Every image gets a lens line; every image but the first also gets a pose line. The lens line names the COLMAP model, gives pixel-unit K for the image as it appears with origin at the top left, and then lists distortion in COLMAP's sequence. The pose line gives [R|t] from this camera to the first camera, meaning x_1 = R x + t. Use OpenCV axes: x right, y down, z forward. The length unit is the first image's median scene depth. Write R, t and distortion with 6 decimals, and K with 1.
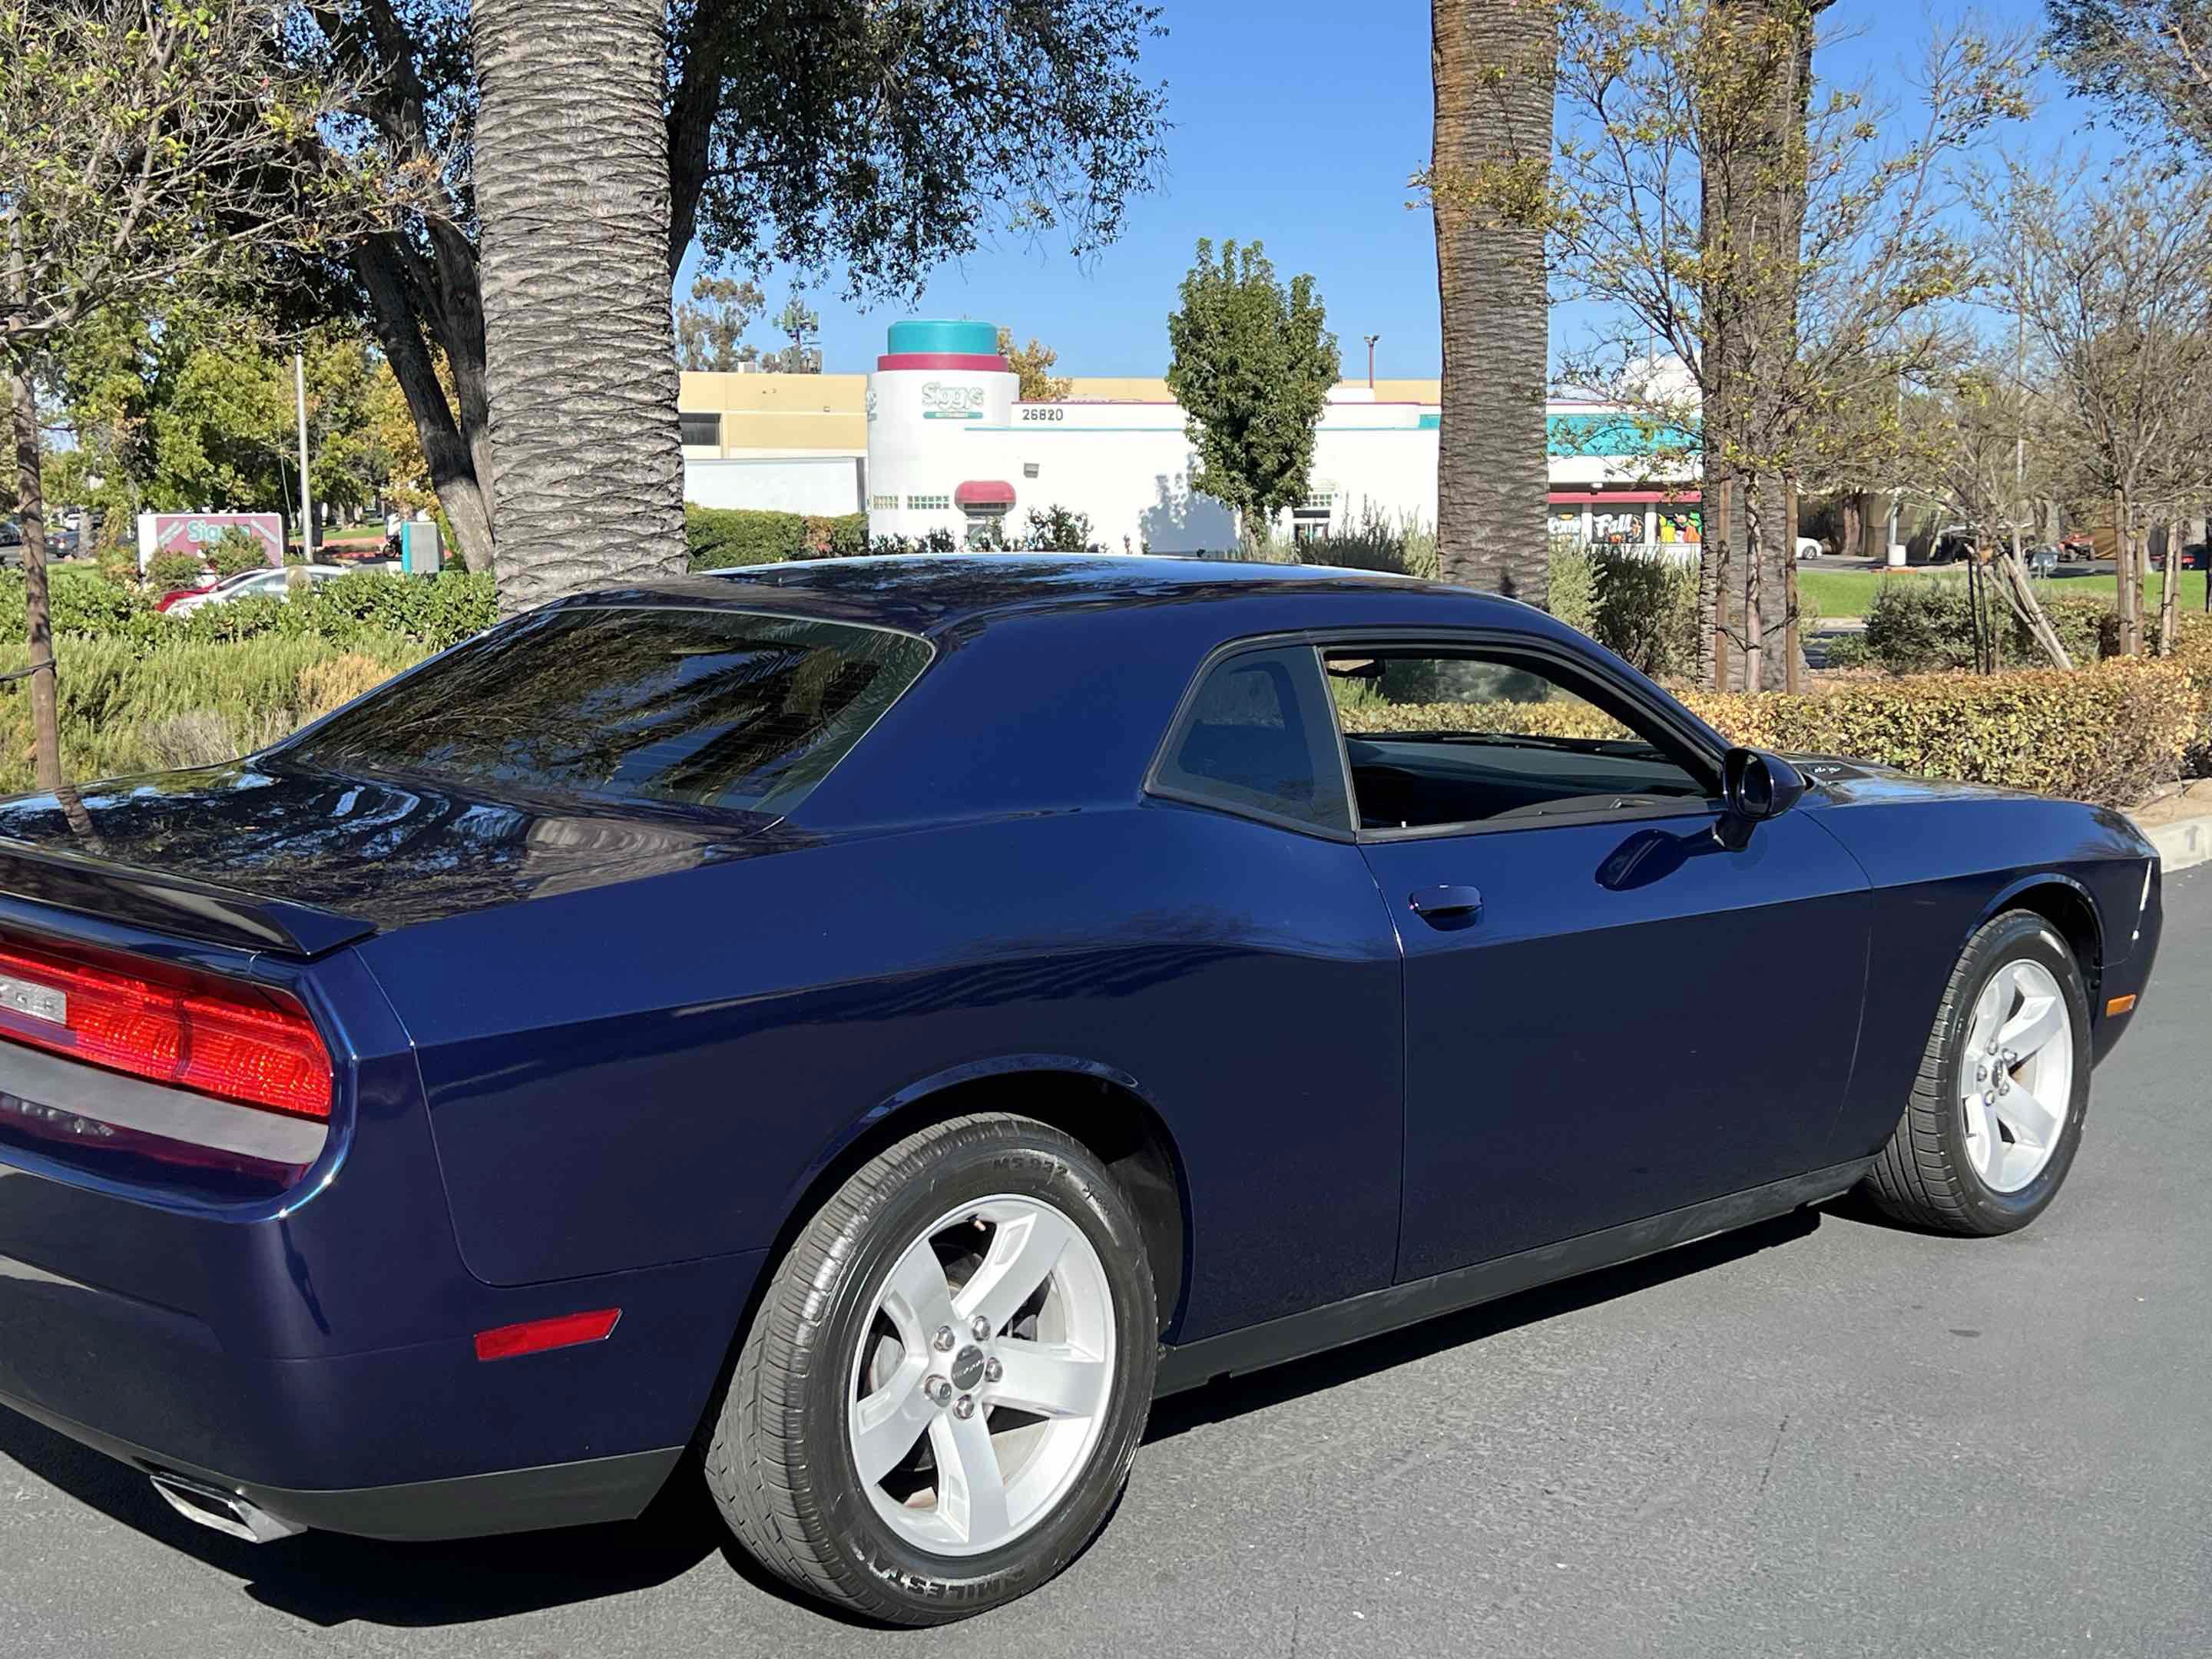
lens RADIAL K [[2729.2, 0, 1106.0], [0, 2729.2, 829.5], [0, 0, 1]] dist [0.217148, -0.707115]
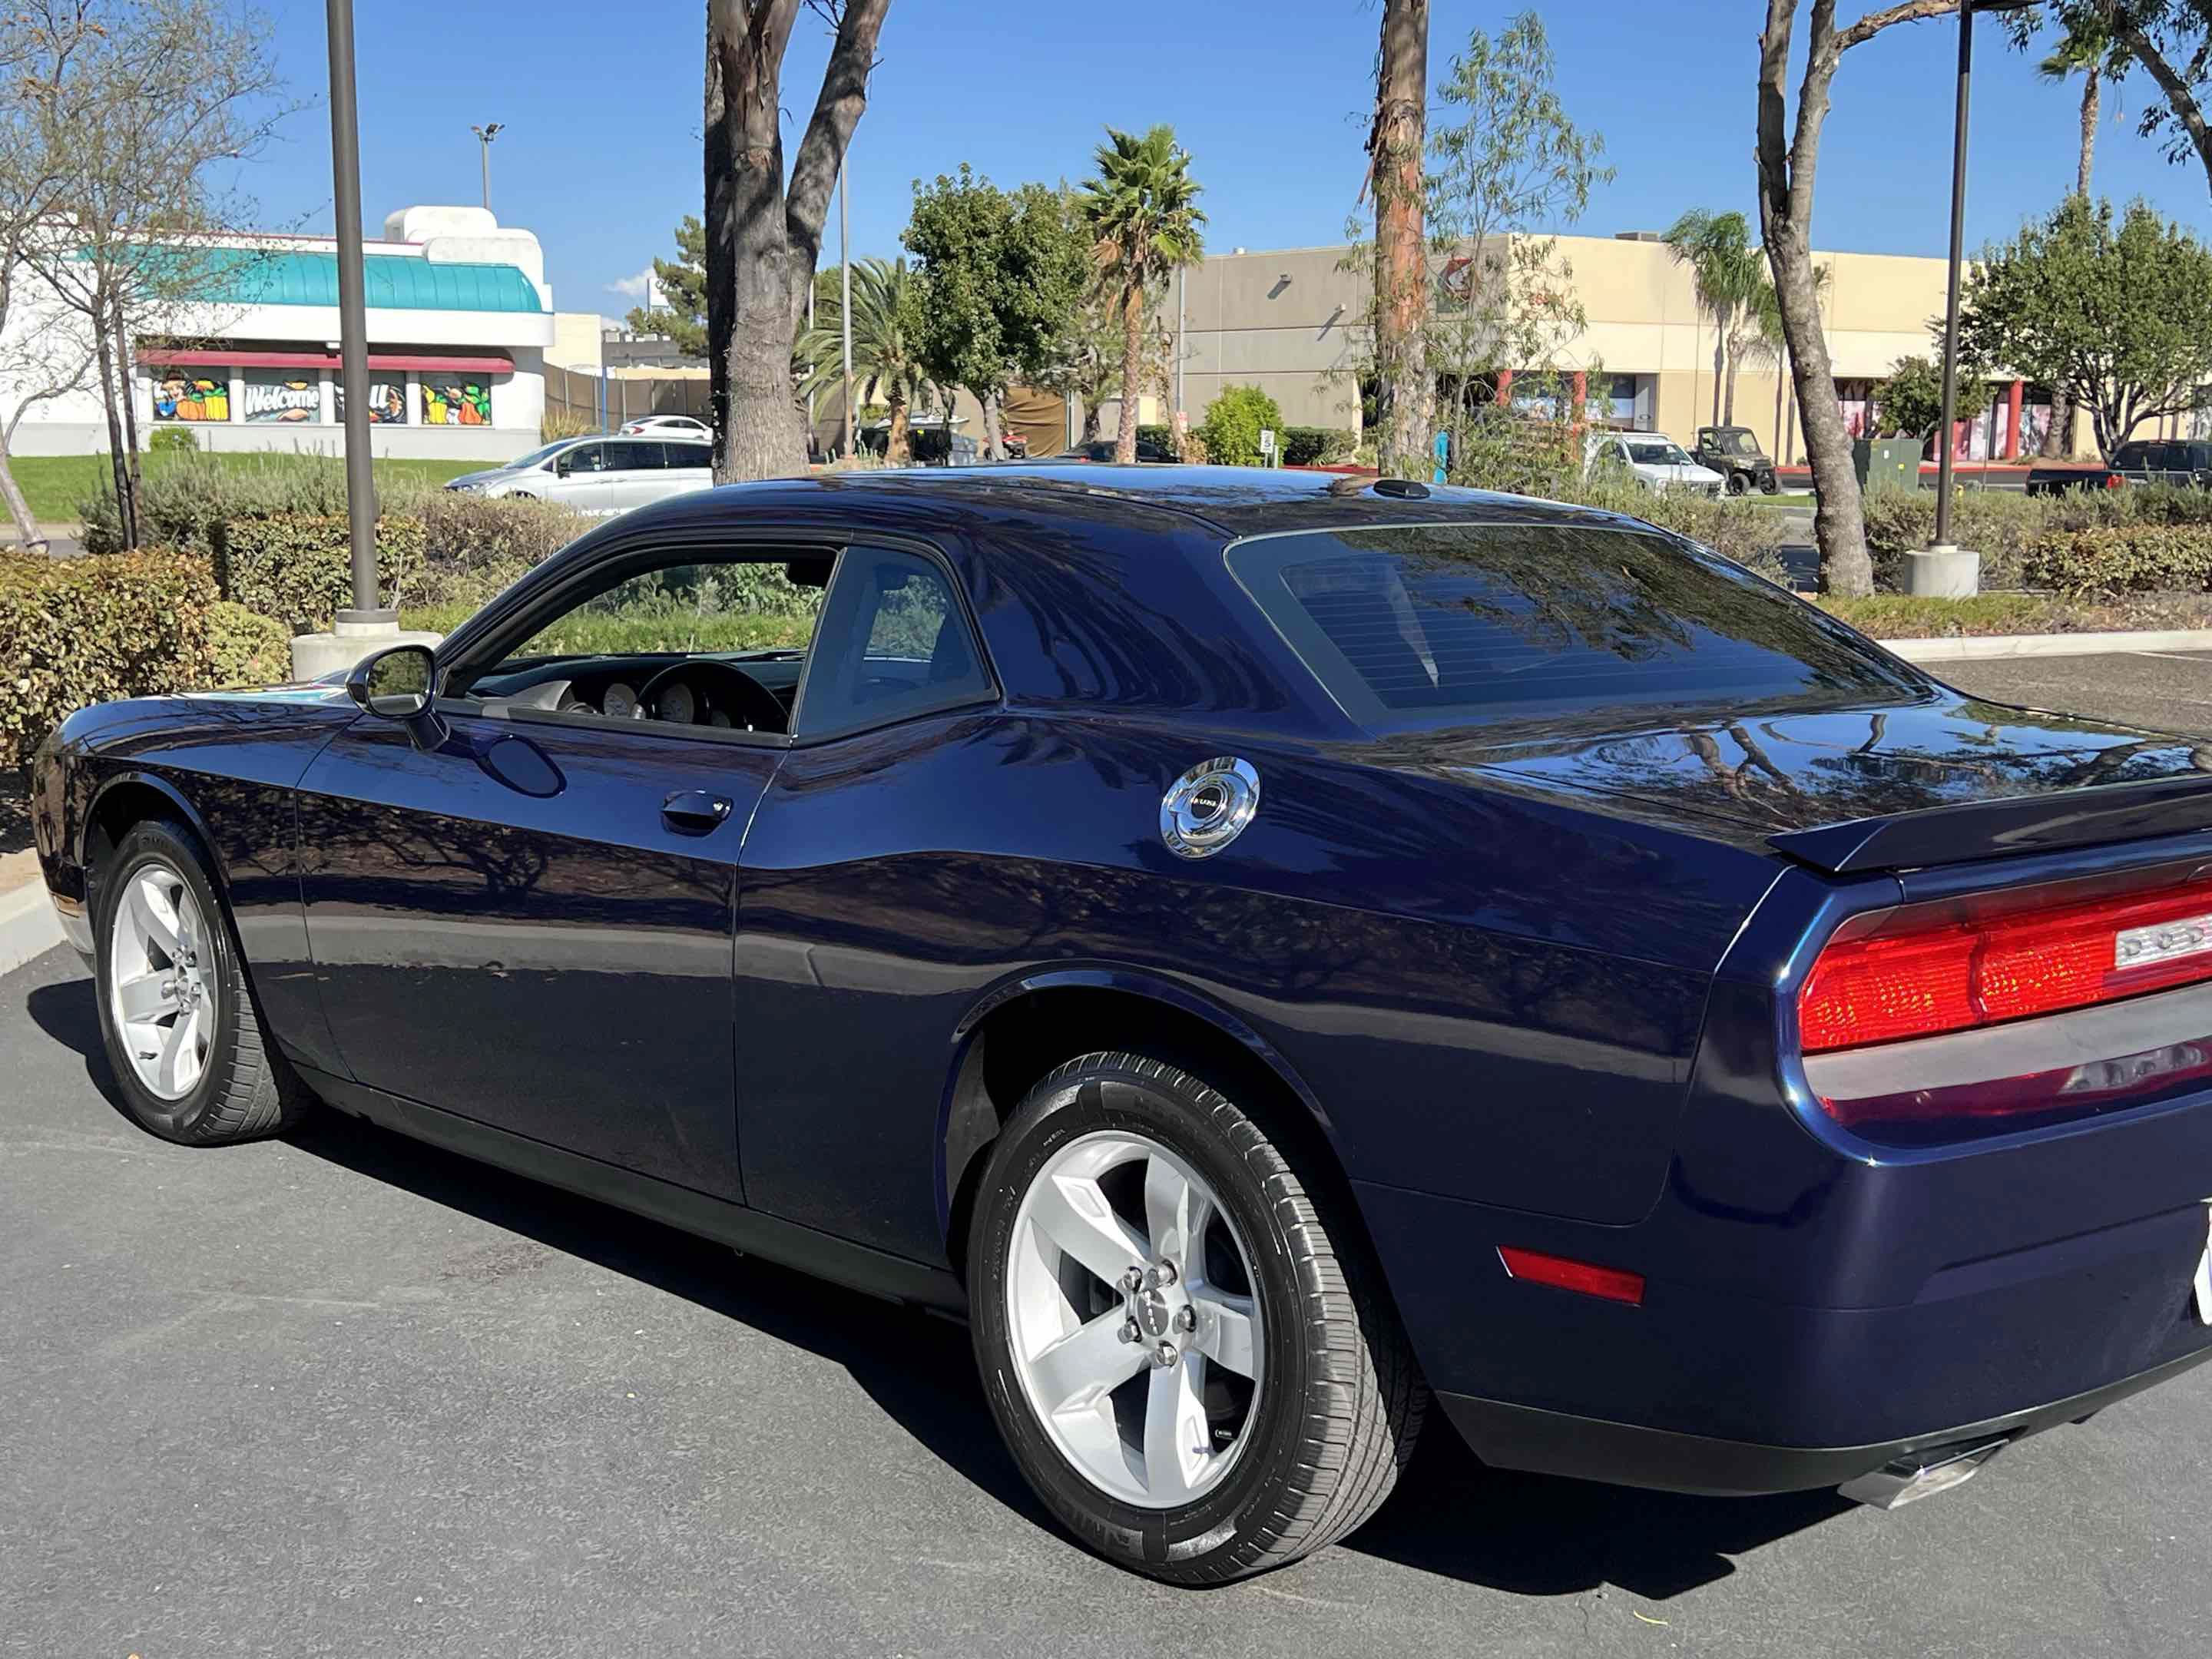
lens RADIAL K [[2731.2, 0, 1108.5], [0, 2731.2, 838.2], [0, 0, 1]] dist [0.201796, -0.664803]
pose [[0.946547, -0.032803, 0.320893, 0.693583], [0.019543, 0.998820, 0.044457, -0.096866], [-0.321973, -0.035809, 0.946071, 1.051983]]
